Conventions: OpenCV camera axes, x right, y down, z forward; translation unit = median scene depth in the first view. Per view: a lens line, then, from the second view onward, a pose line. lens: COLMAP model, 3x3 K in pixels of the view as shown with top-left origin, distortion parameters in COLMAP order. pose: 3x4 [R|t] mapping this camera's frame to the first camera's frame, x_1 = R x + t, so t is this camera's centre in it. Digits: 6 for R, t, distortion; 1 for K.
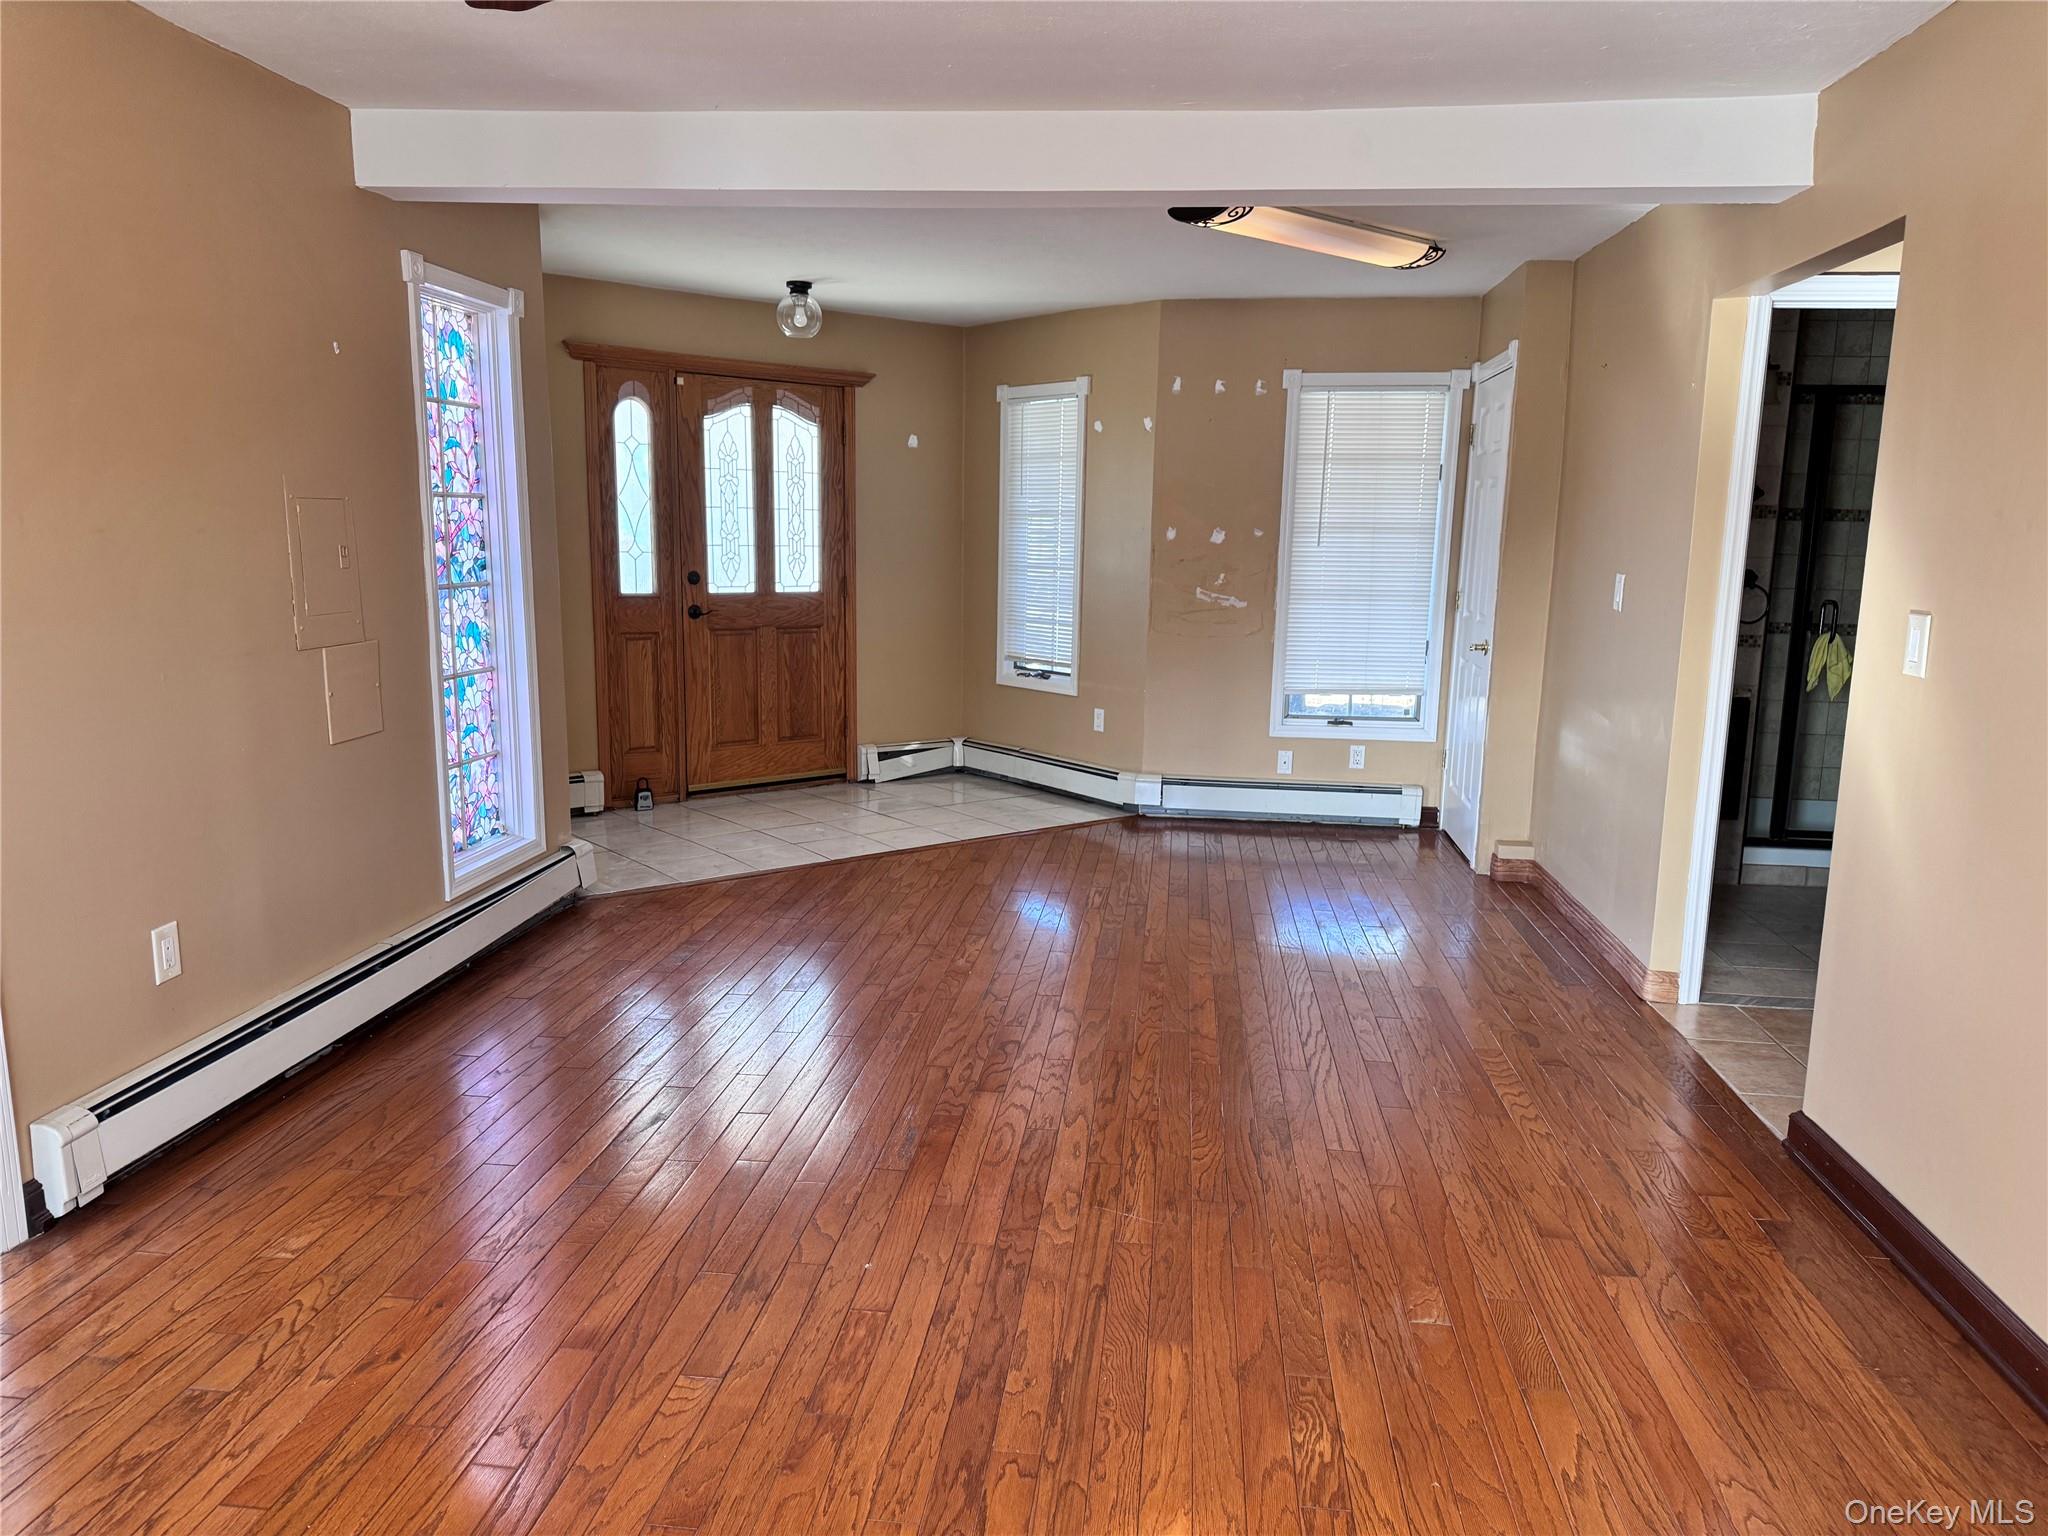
lens RADIAL K [[1389.5, 0, 1024.0], [0, 1389.5, 768.0], [0, 0, 1]] dist [0.003107, 0.000202]
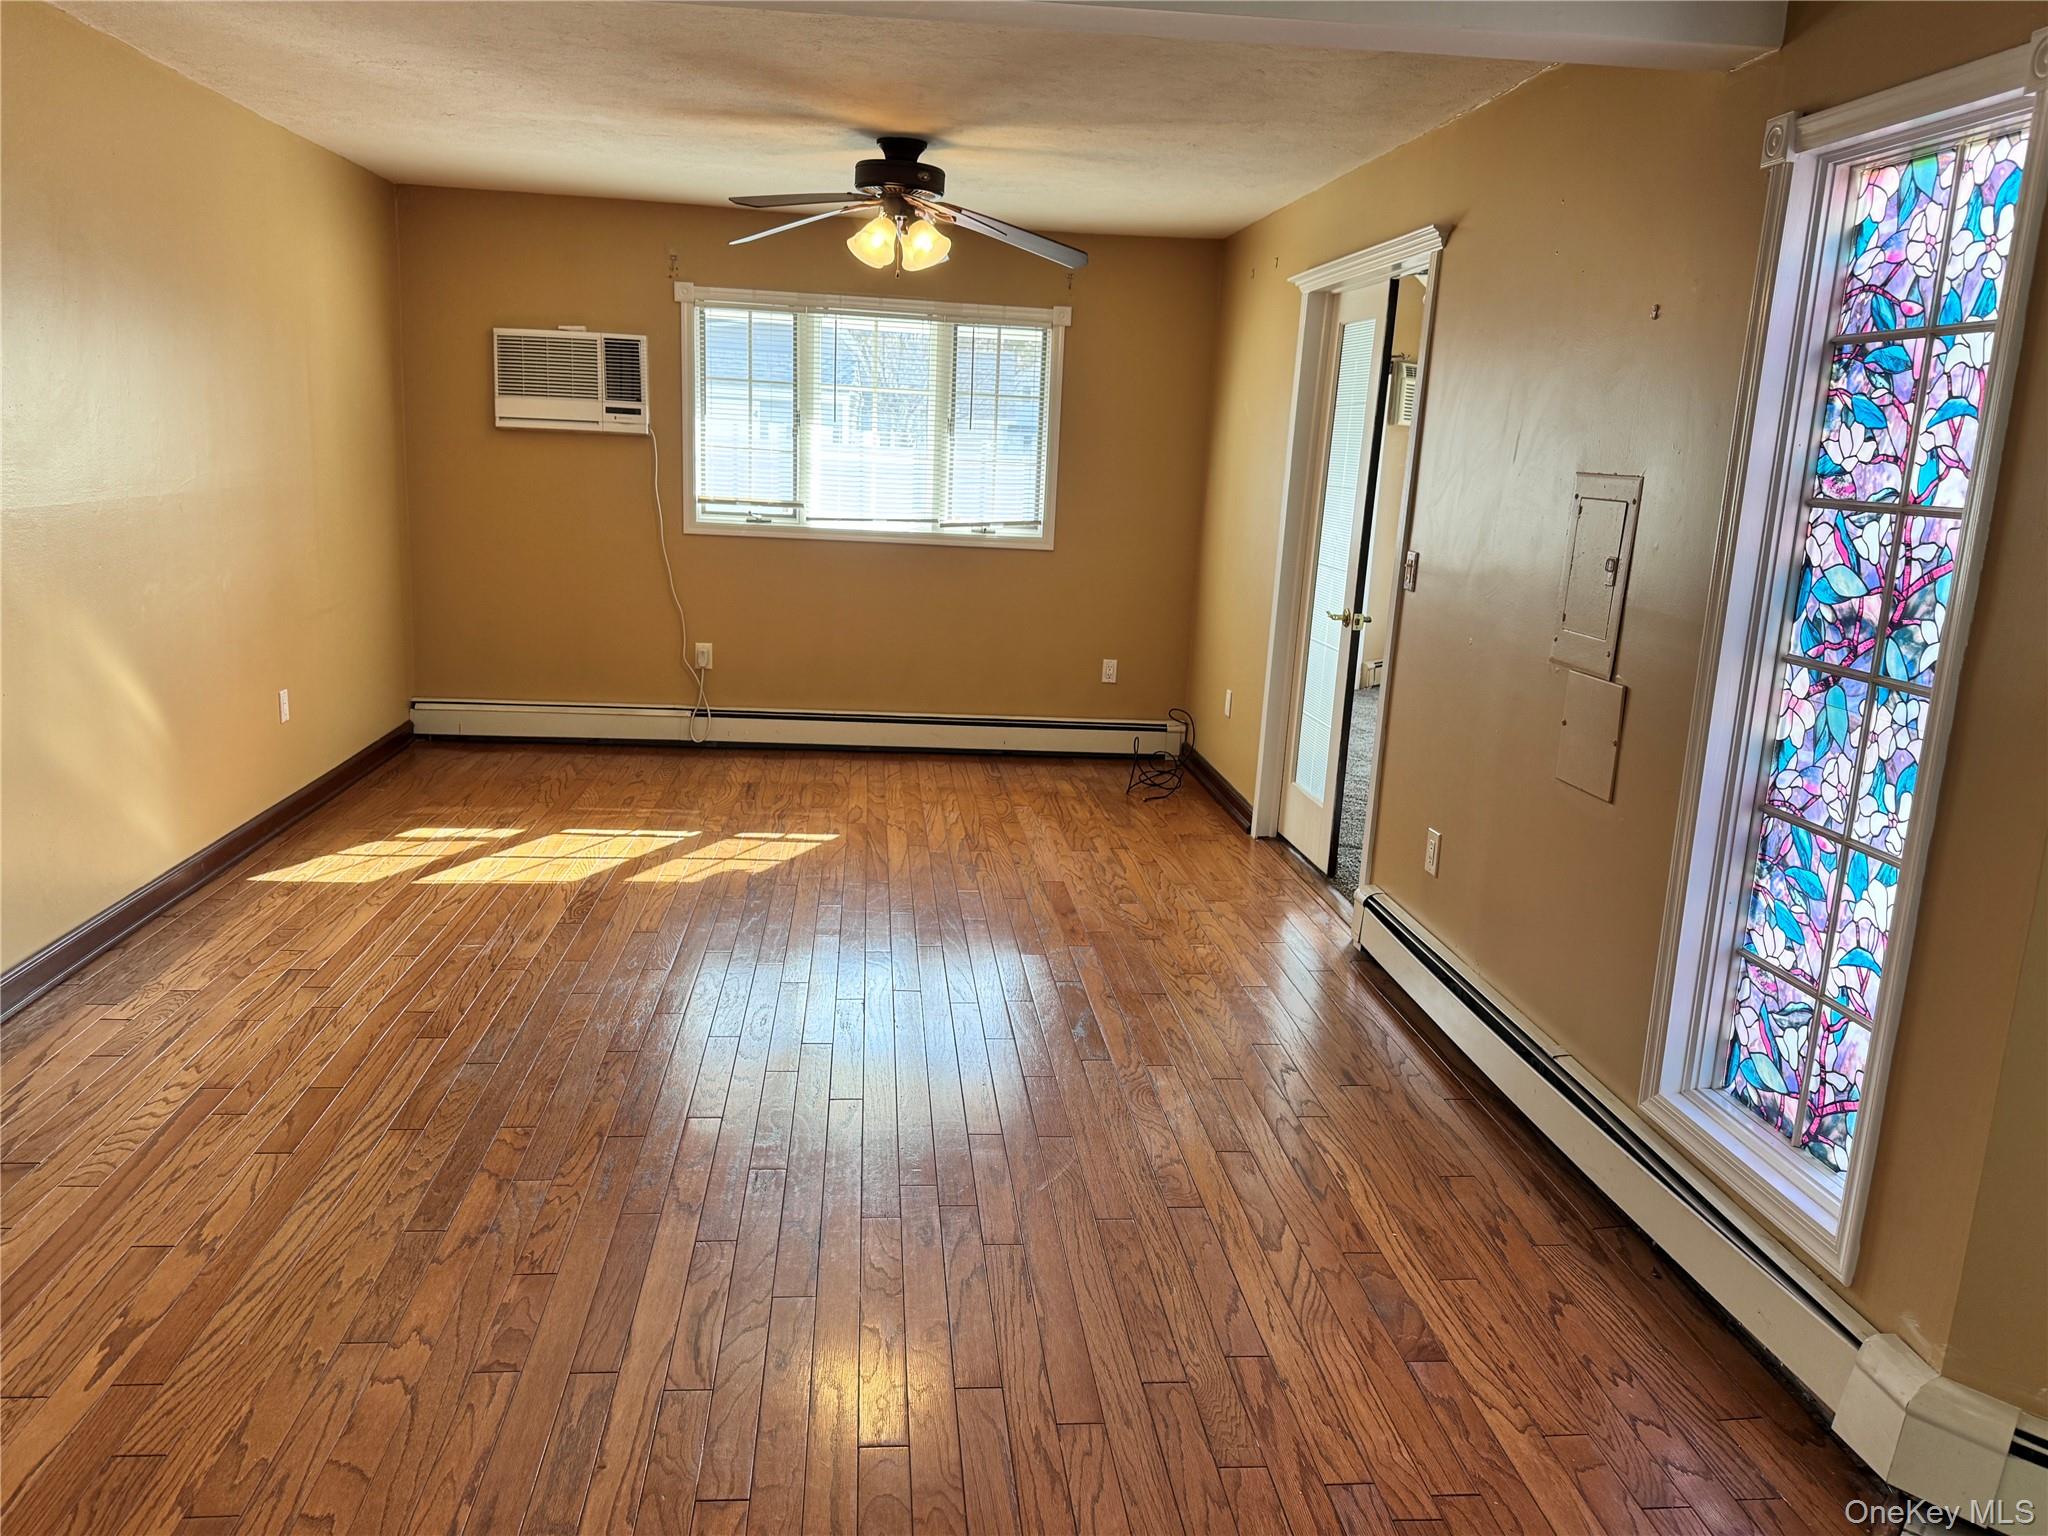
lens RADIAL K [[1537.7, 0, 1024.0], [0, 1537.7, 768.0], [0, 0, 1]] dist [-0.004318, -0.001027]
pose [[-0.975602, -0.020795, -0.218560, 0.034995], [-0.102237, 0.924010, 0.368446, -0.280977], [0.194290, 0.381801, -0.903592, 1.470530]]
